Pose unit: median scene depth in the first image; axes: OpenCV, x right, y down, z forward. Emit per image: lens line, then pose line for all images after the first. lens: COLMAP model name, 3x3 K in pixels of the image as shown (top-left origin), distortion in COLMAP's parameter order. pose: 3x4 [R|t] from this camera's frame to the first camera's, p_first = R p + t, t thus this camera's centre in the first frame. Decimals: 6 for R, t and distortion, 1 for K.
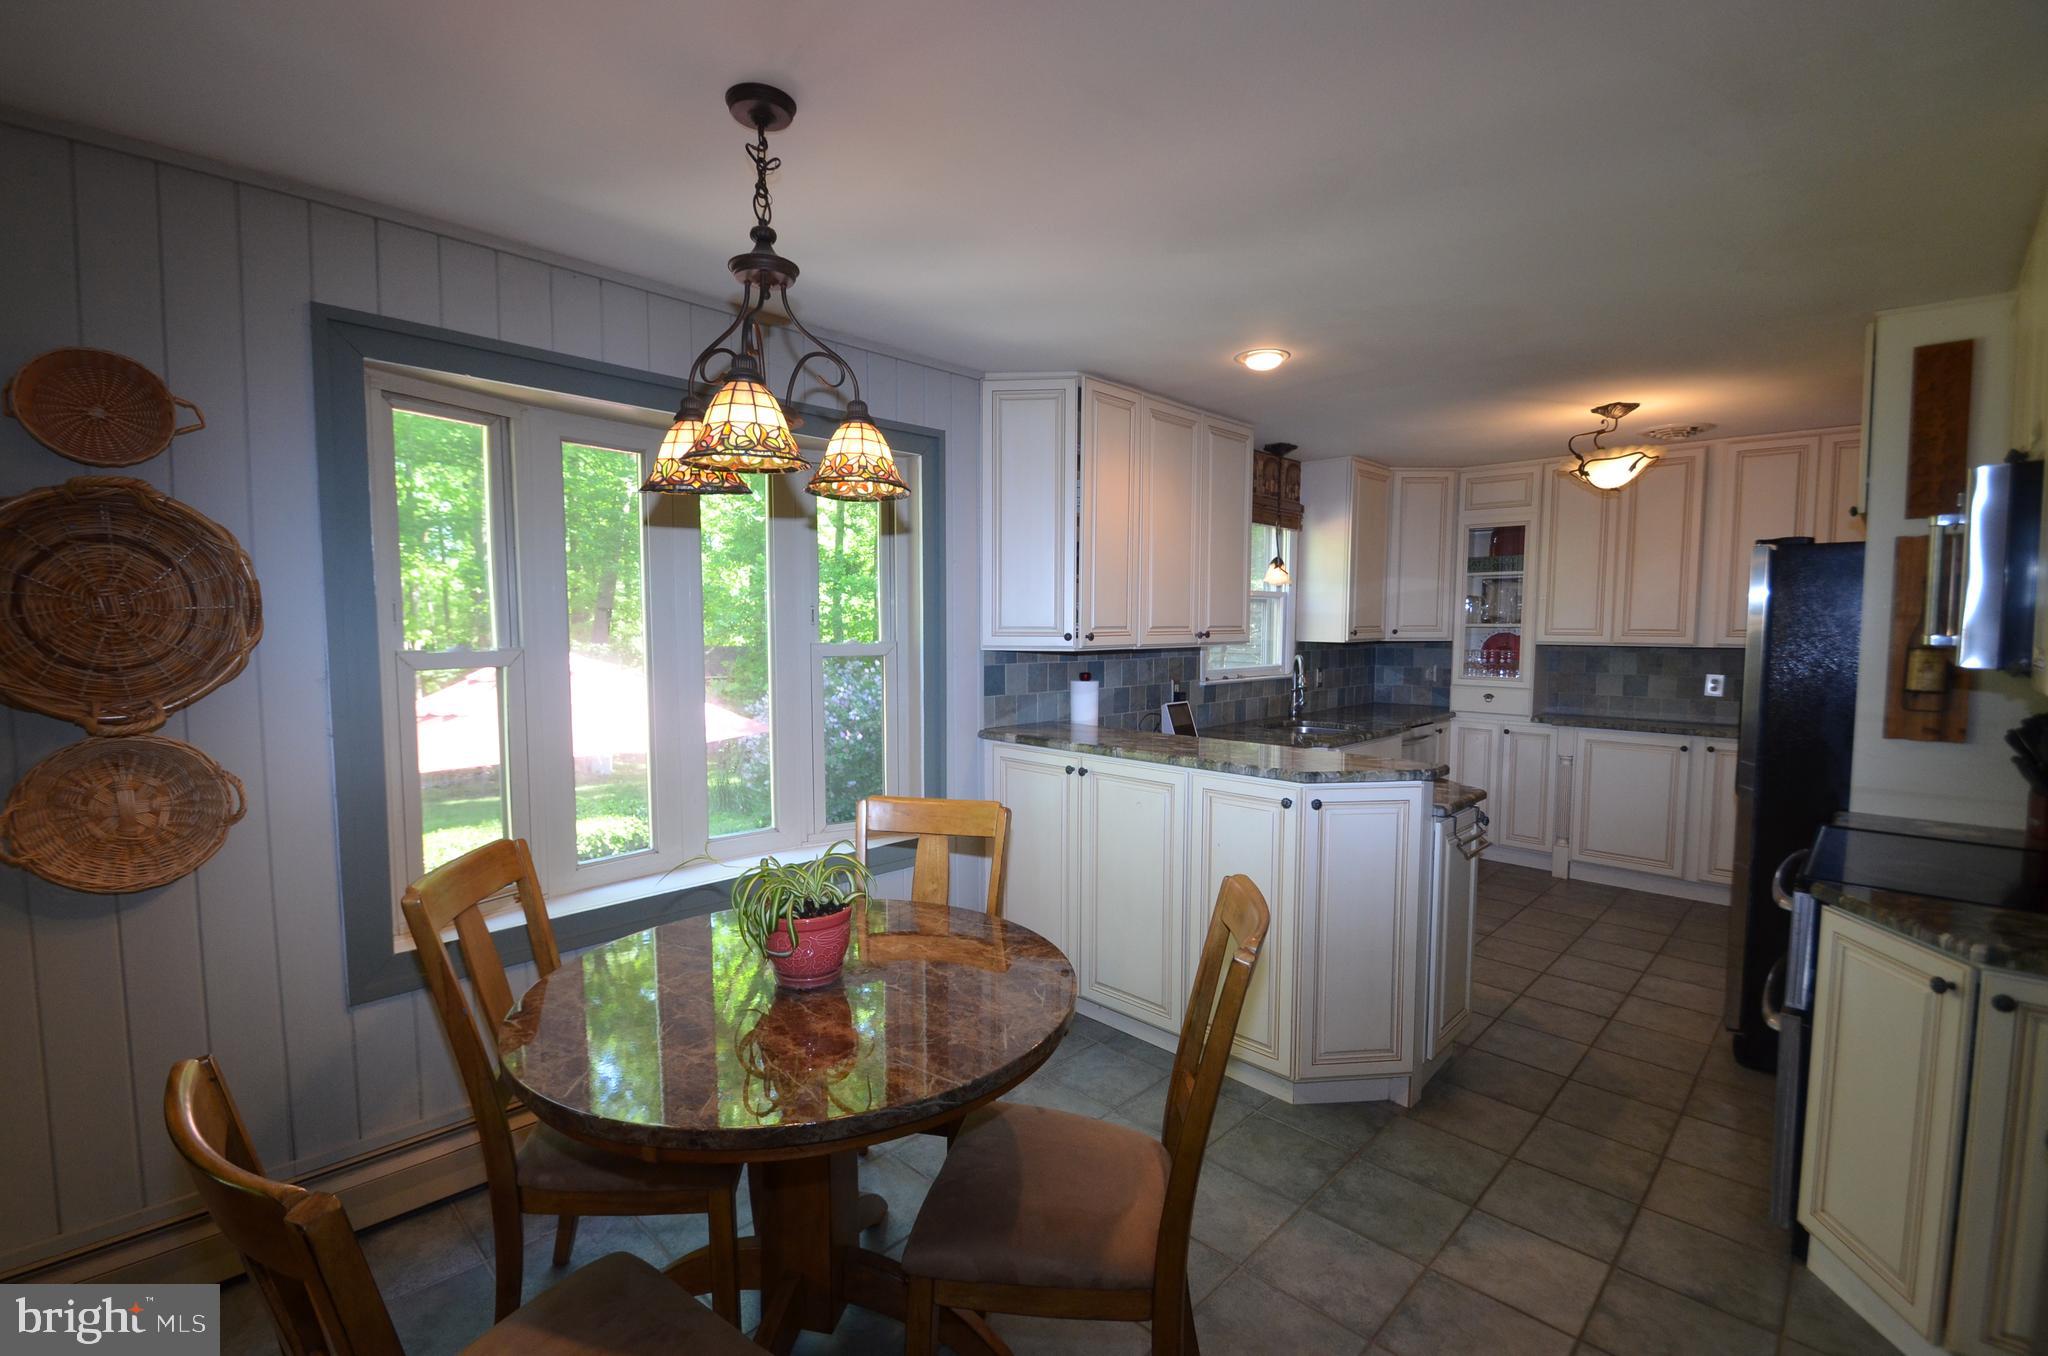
lens RADIAL K [[896.2, 0, 1000.3], [0, 896.2, 684.1], [0, 0, 1]] dist [0.006723, -0.010782]
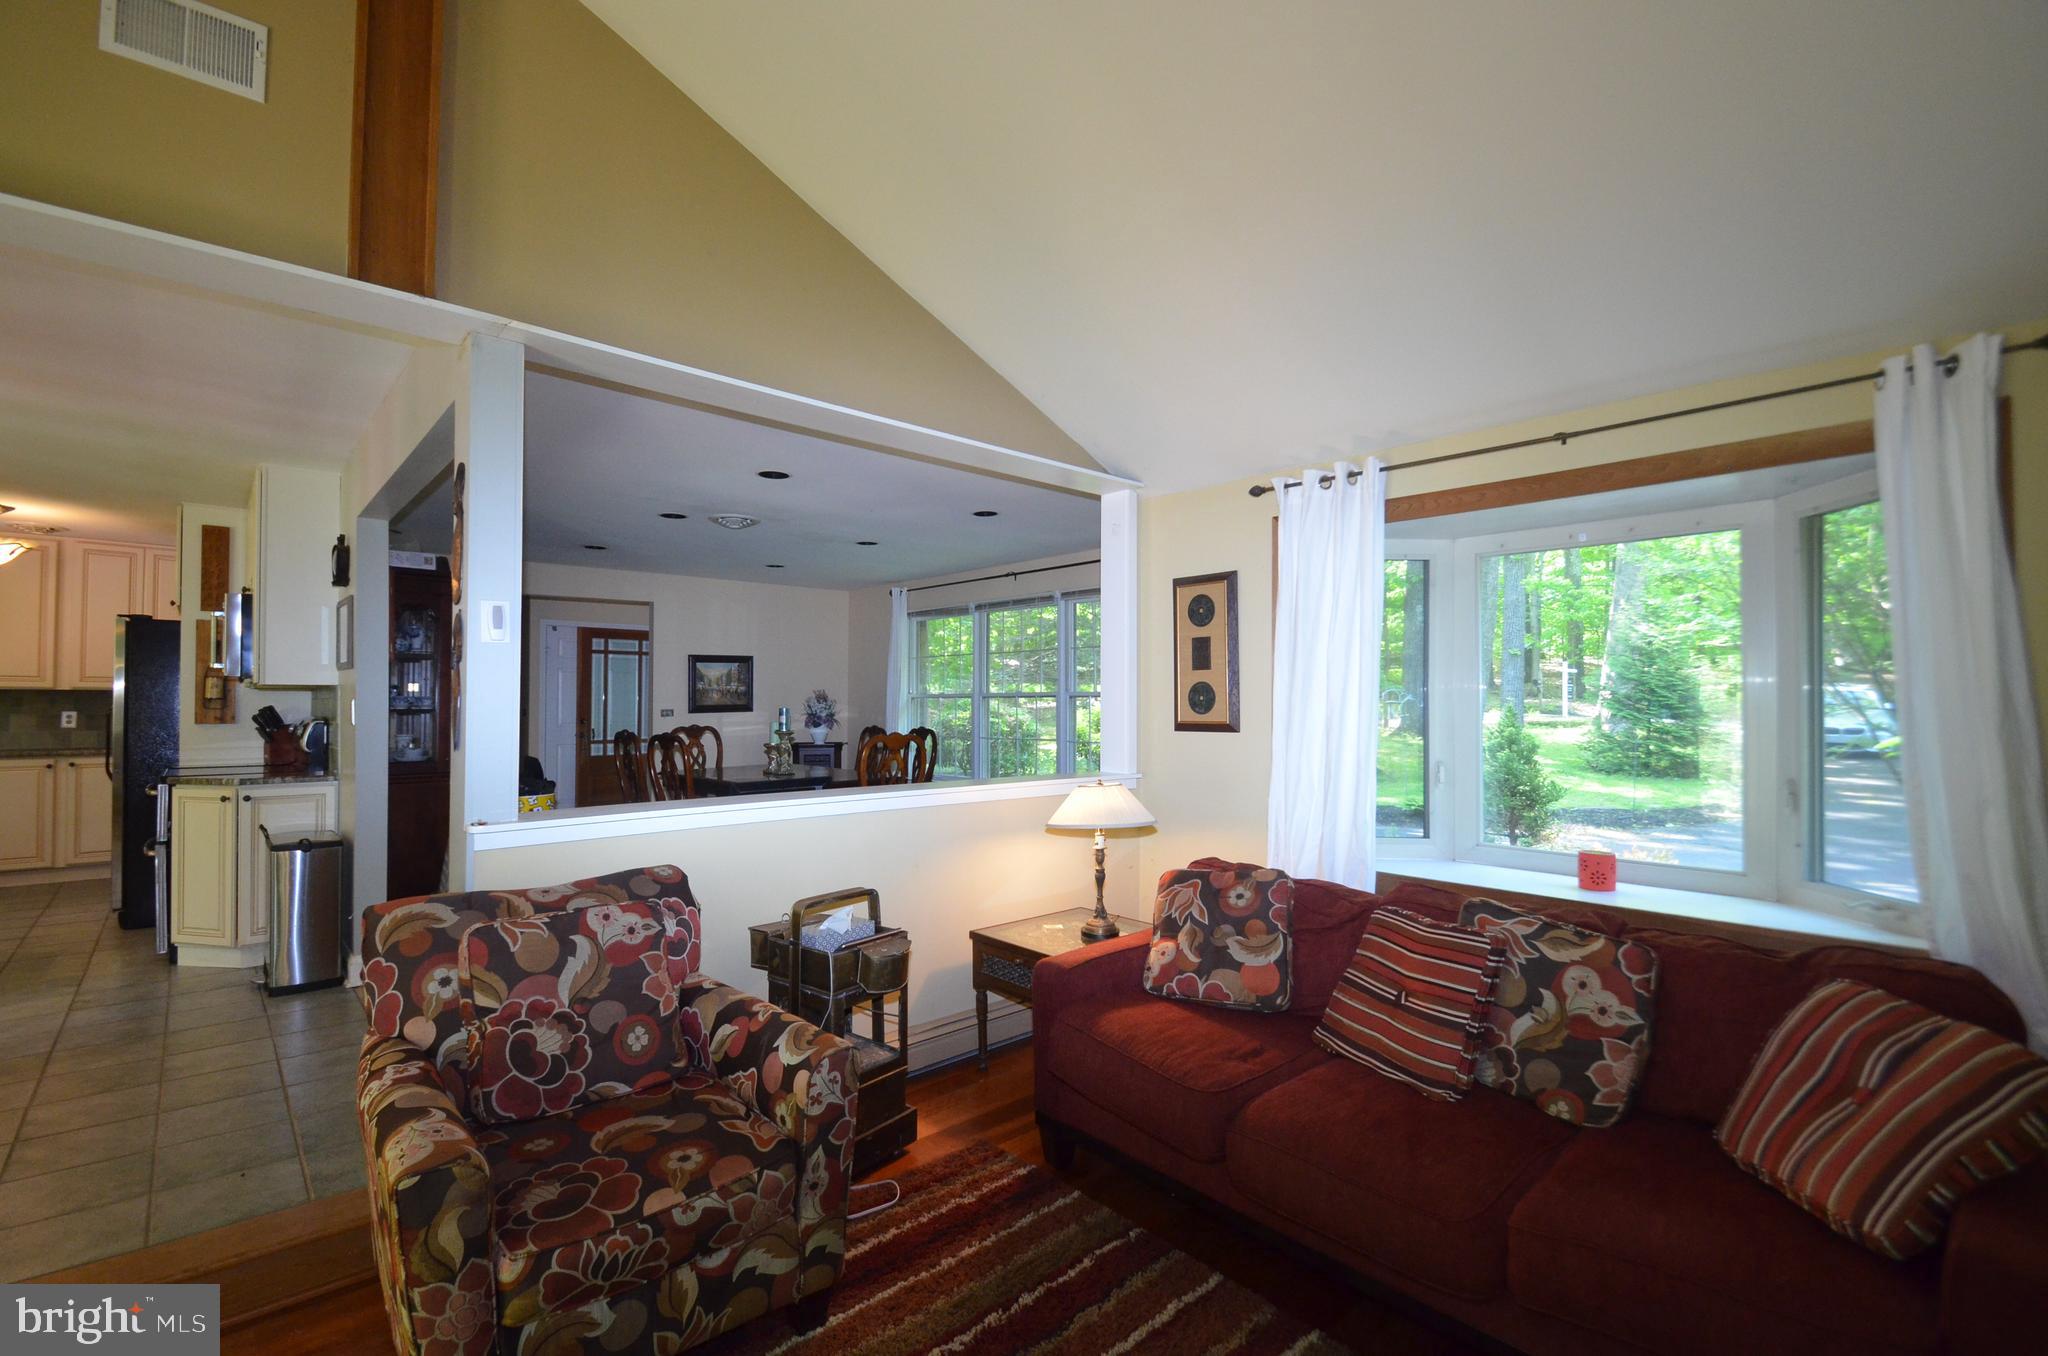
lens RADIAL K [[896.2, 0, 1028.8], [0, 896.2, 687.2], [0, 0, 1]] dist [0.006723, -0.010782]
pose [[0.036446, 0.014863, 0.999225, -0.604160], [0.070587, 0.997354, -0.017410, 0.099754], [-0.996840, 0.071167, 0.035301, -0.599428]]
